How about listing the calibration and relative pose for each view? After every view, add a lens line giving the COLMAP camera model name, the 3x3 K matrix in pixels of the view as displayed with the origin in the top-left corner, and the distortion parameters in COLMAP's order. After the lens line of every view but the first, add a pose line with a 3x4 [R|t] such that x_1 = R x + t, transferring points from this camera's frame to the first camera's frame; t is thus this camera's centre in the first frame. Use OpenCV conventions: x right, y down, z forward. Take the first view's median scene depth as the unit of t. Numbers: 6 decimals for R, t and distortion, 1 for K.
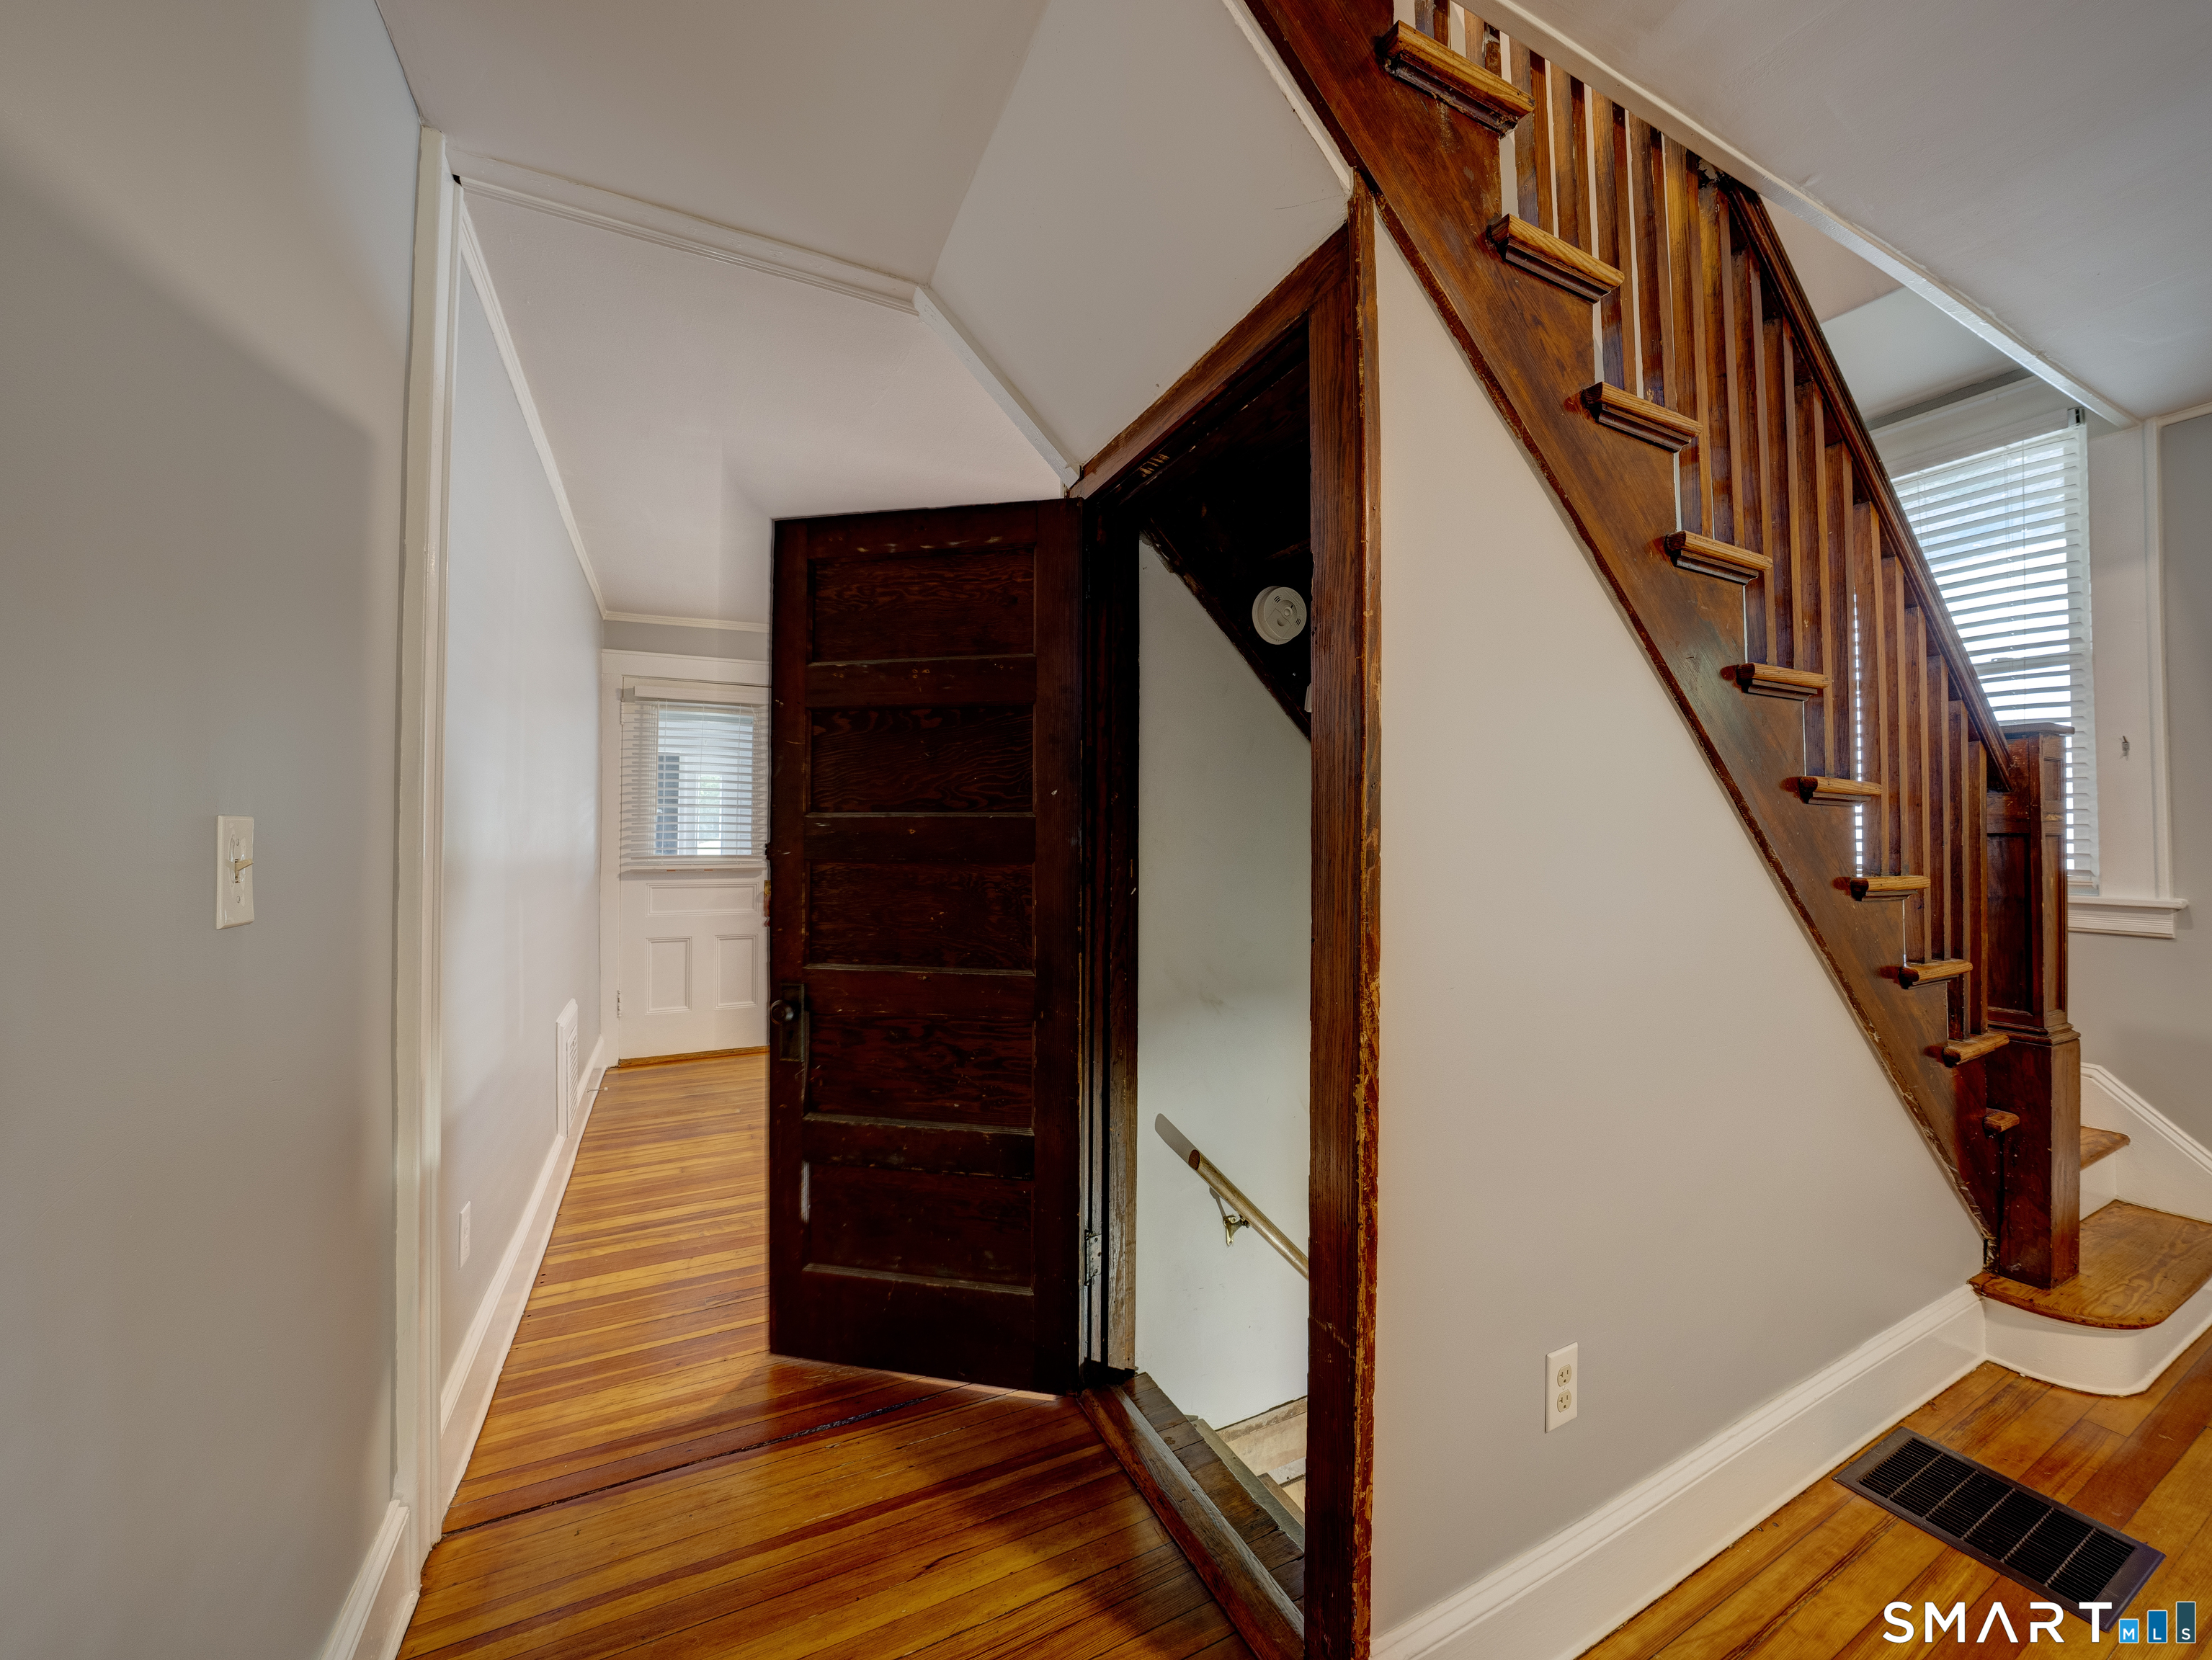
lens RADIAL K [[852.8, 0, 1112.3], [0, 852.8, 812.9], [0, 0, 1]] dist [-0.021078, 0.002411]
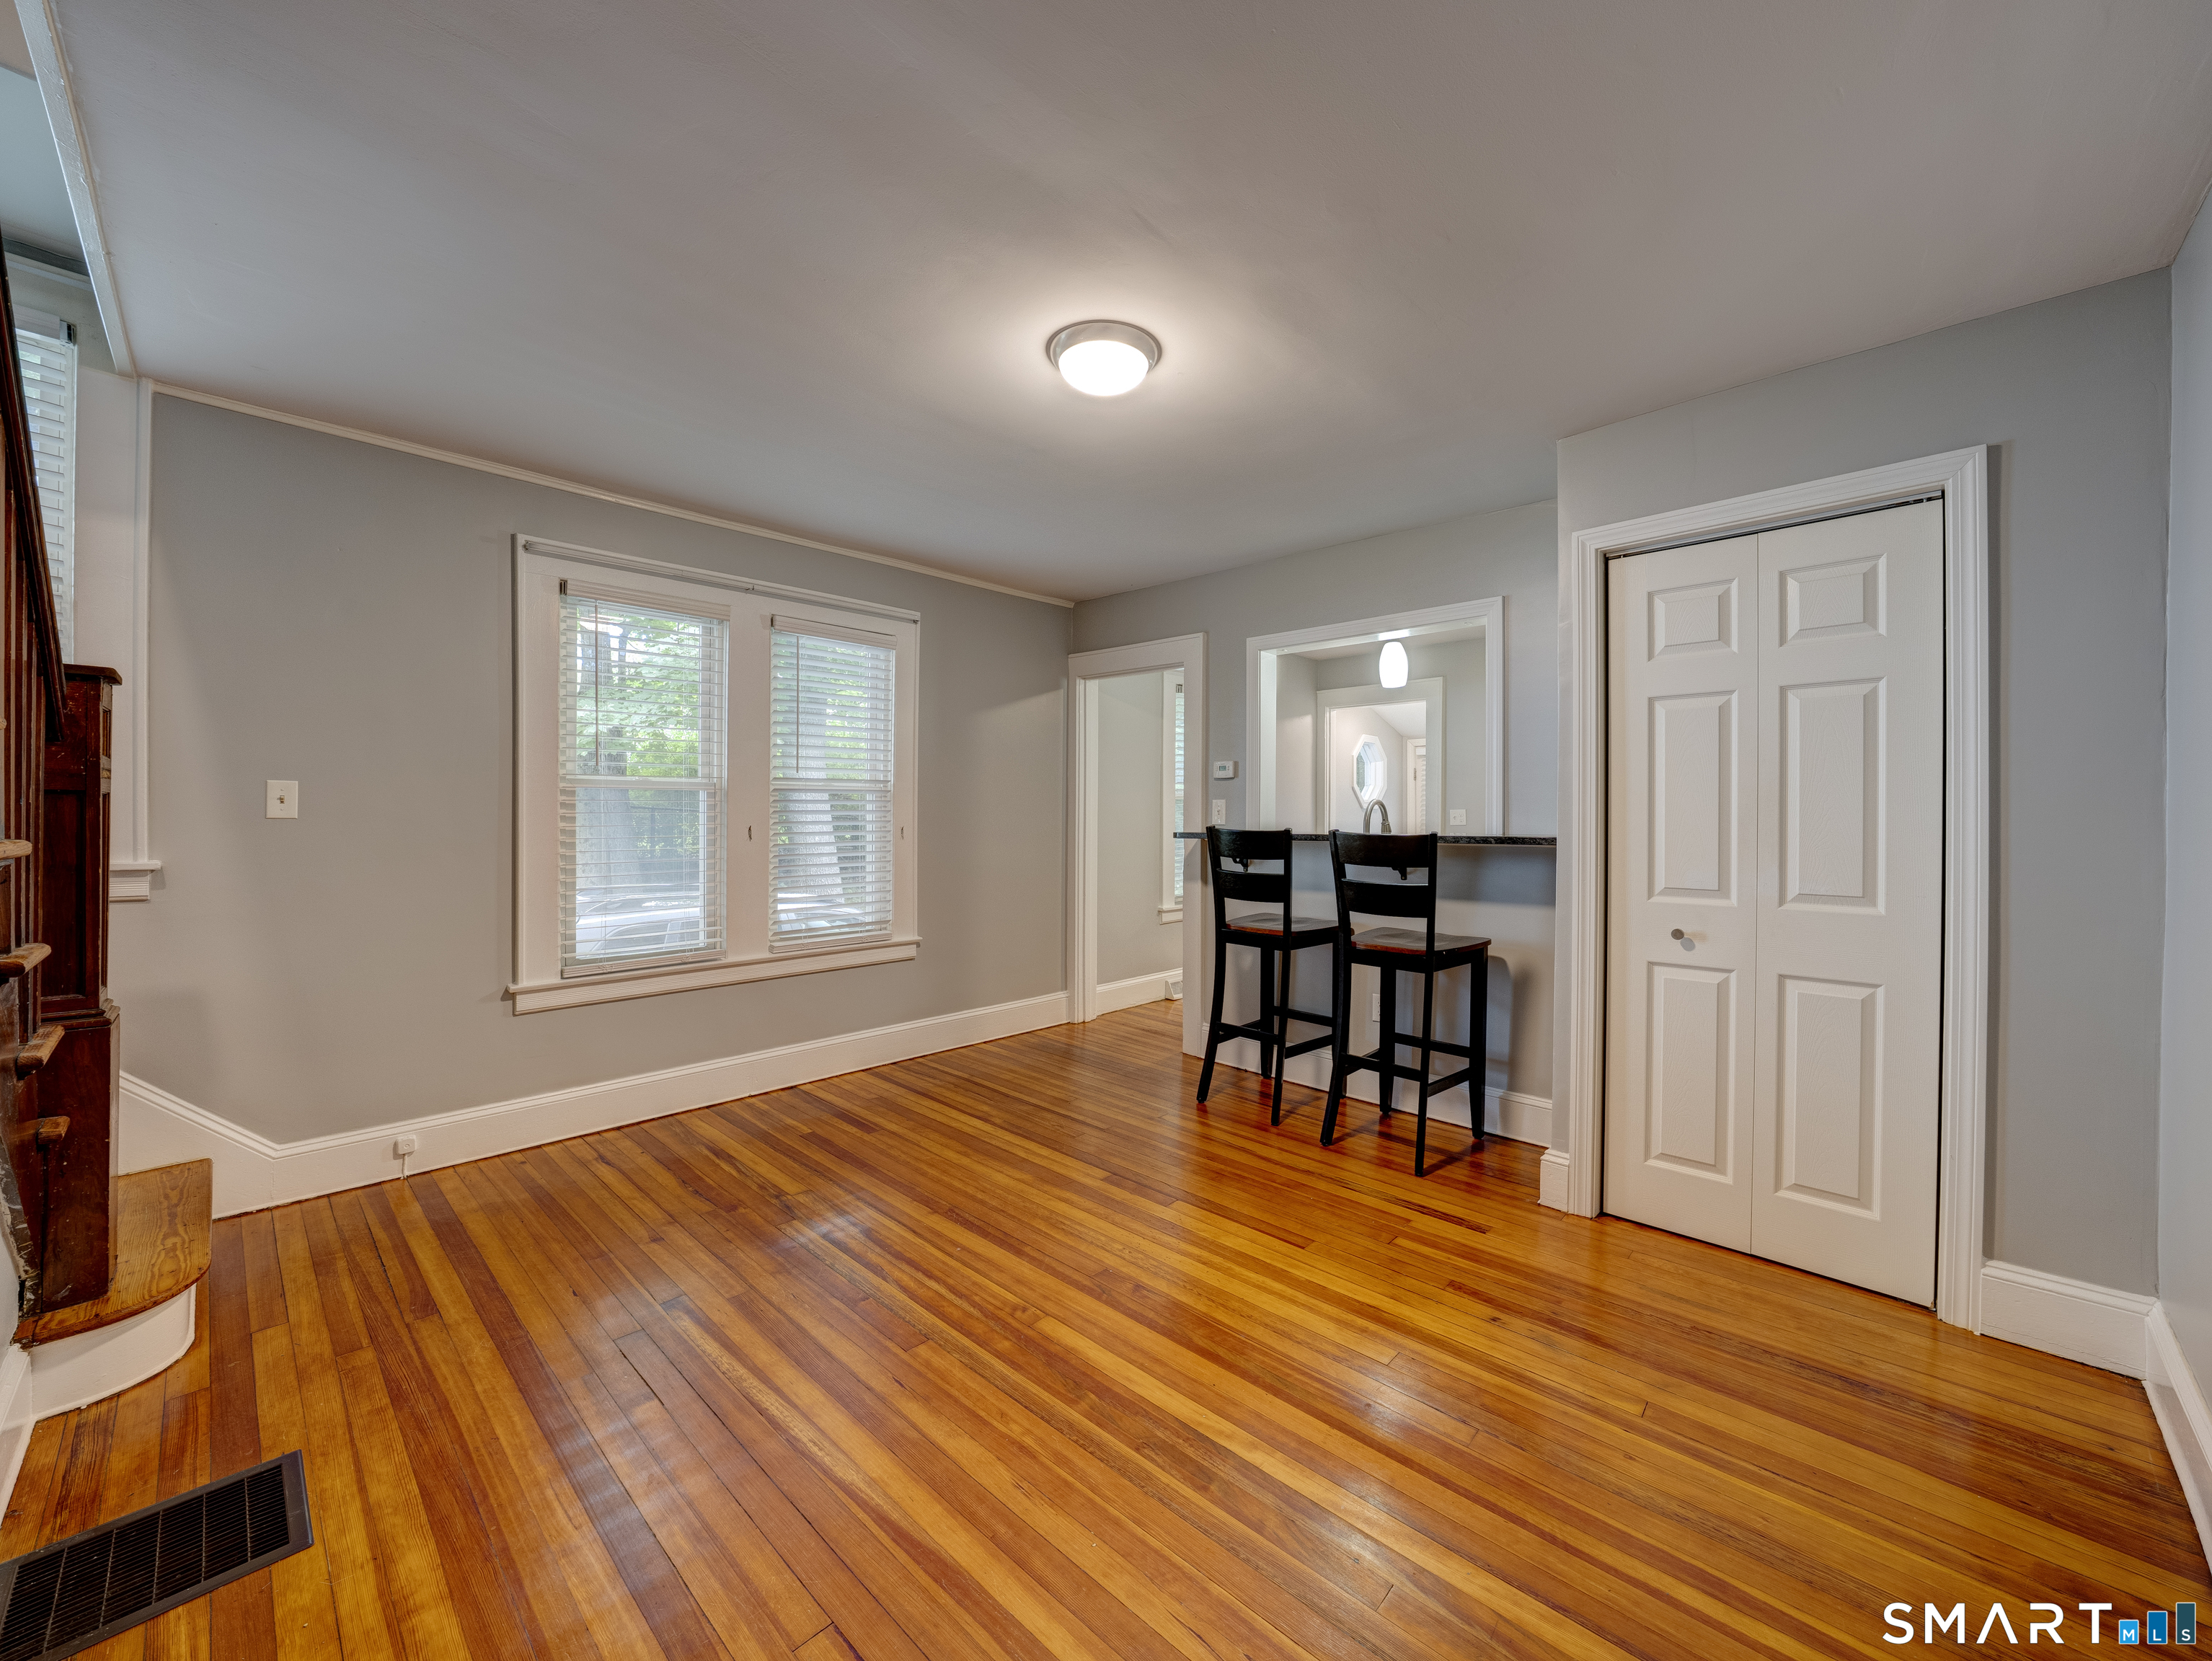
lens RADIAL K [[852.8, 0, 1097.3], [0, 852.8, 816.2], [0, 0, 1]] dist [-0.021078, 0.002411]
pose [[-0.330335, -0.003309, 0.943858, -0.079315], [-0.020992, 0.999772, -0.003842, 0.034636], [-0.943630, -0.021082, -0.330329, 0.294237]]
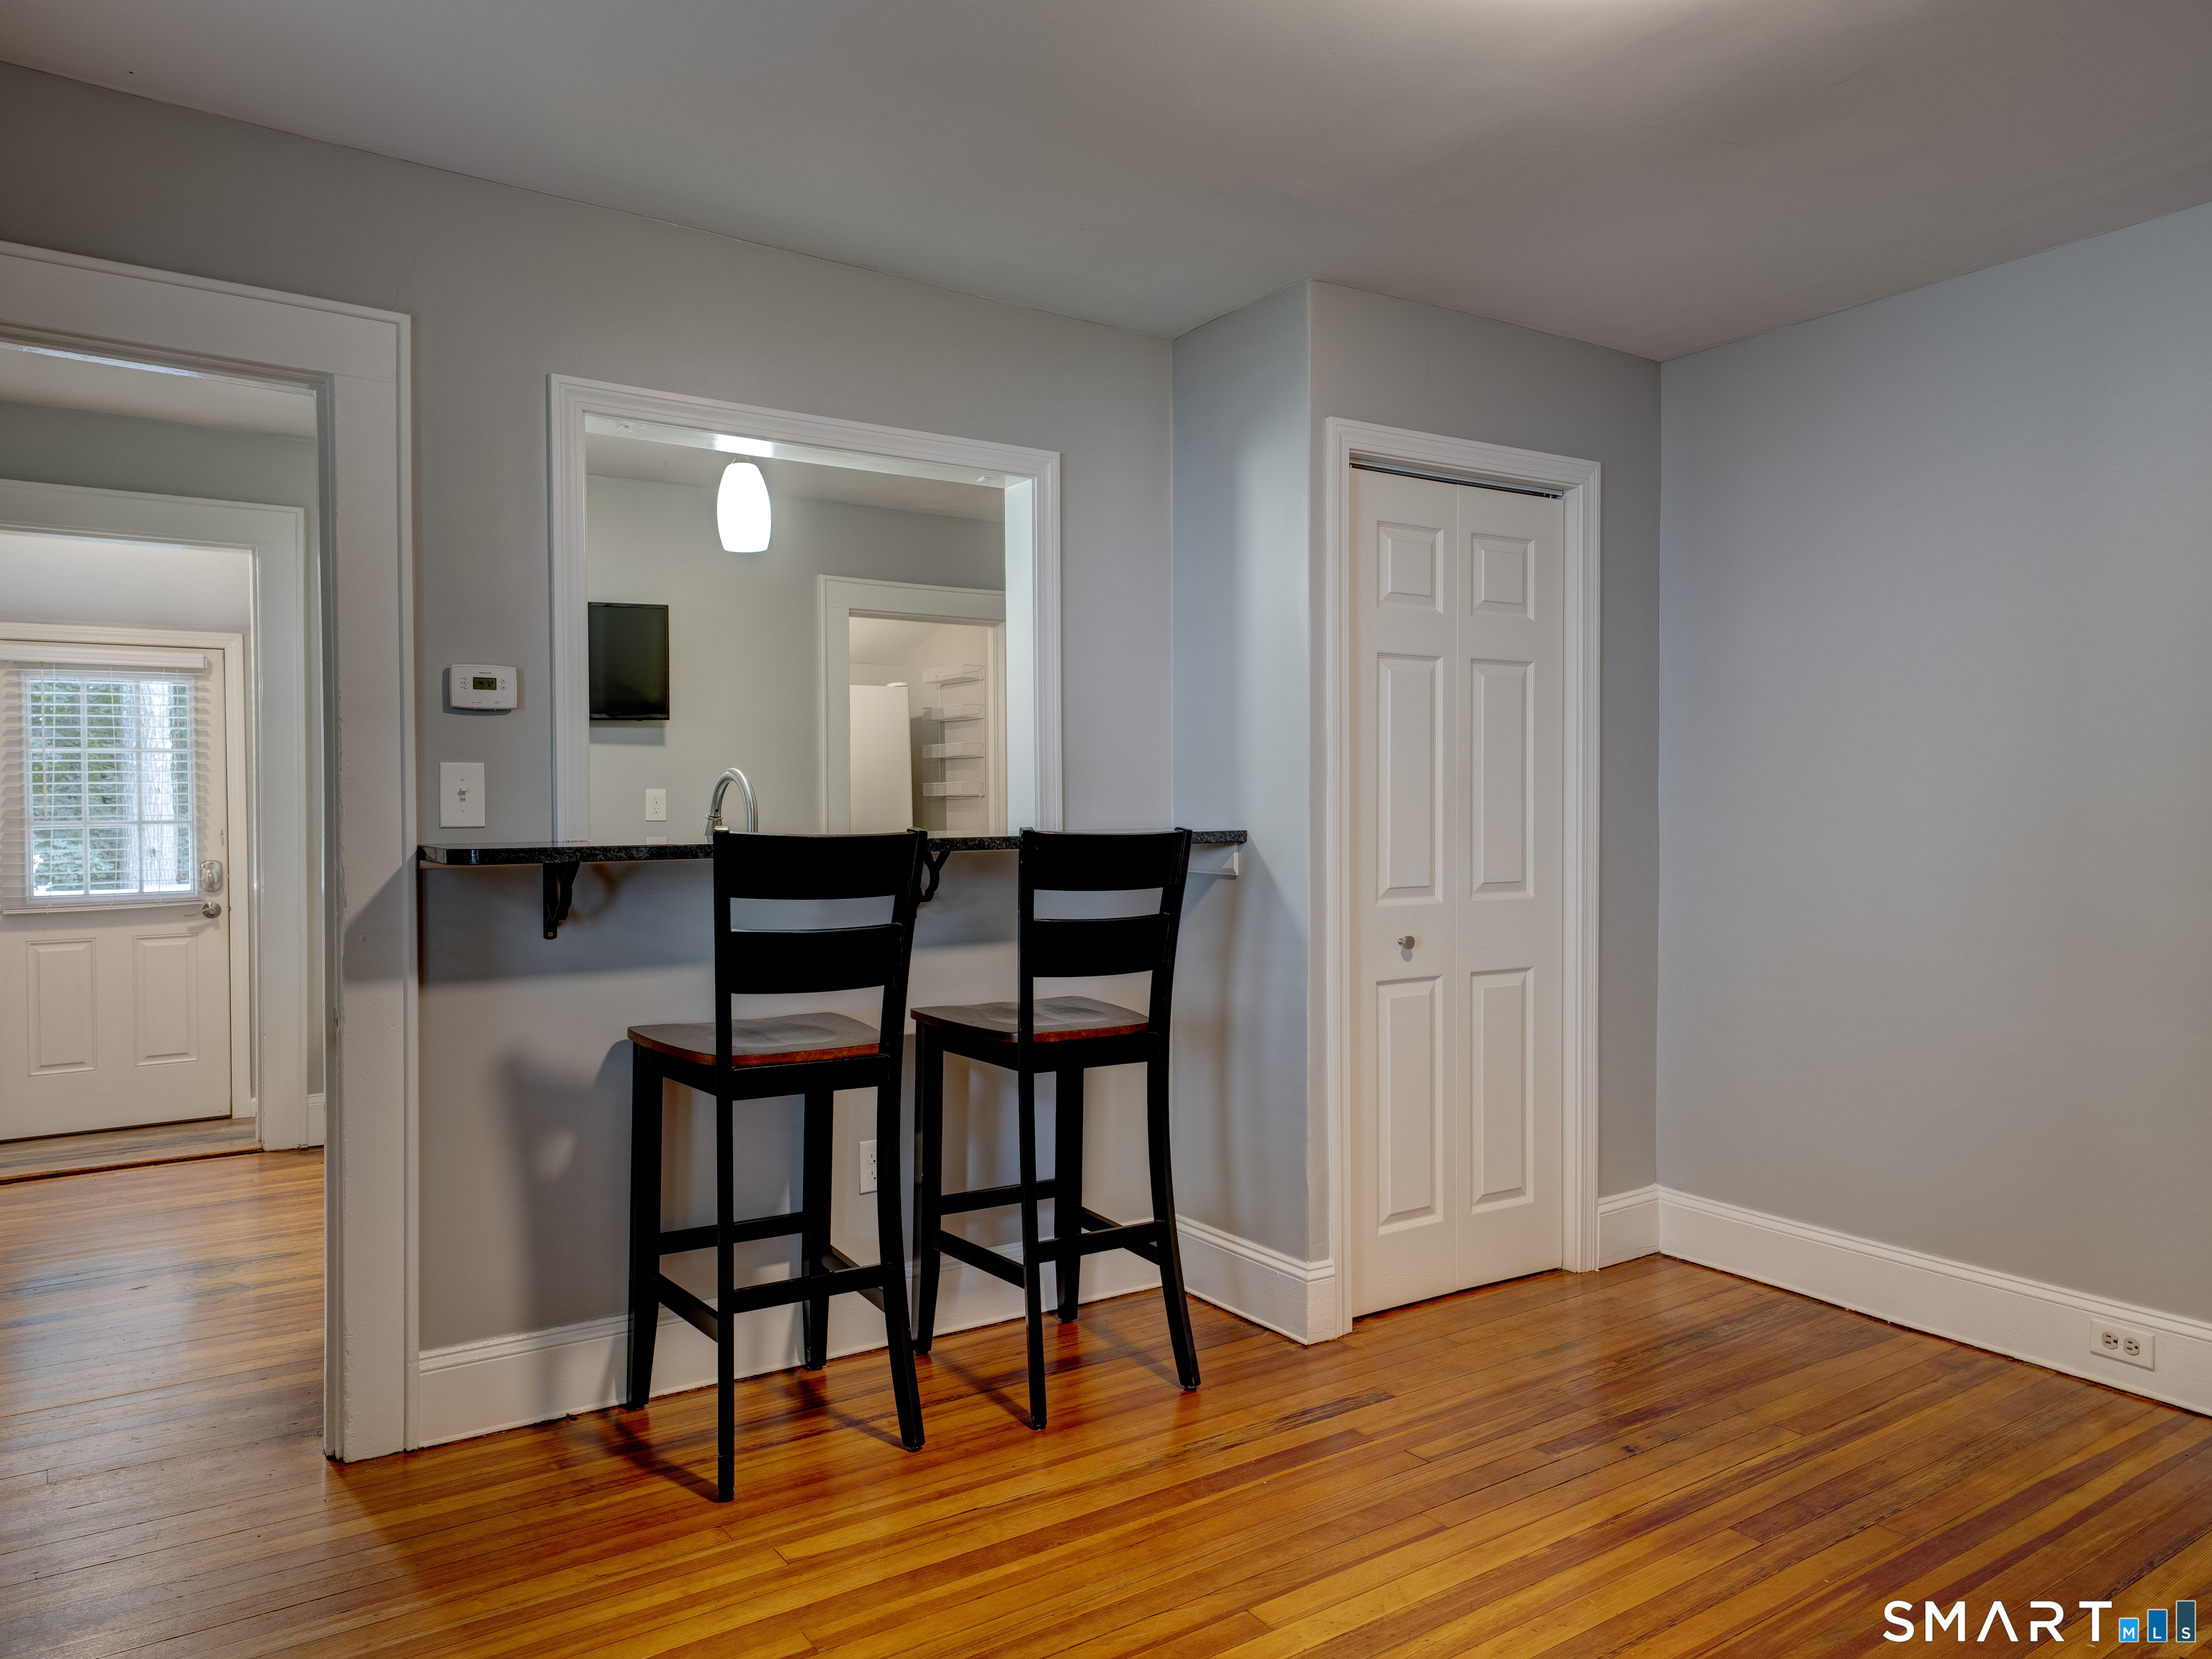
lens RADIAL K [[1491.1, 0, 1113.9], [0, 1491.1, 807.3], [0, 0, 1]] dist [0.016714, 0.006400]
pose [[-0.991177, 0.000907, -0.132539, 1.541153], [0.002789, 0.999898, -0.014021, 0.045528], [0.132513, -0.014267, -0.991079, 0.886702]]
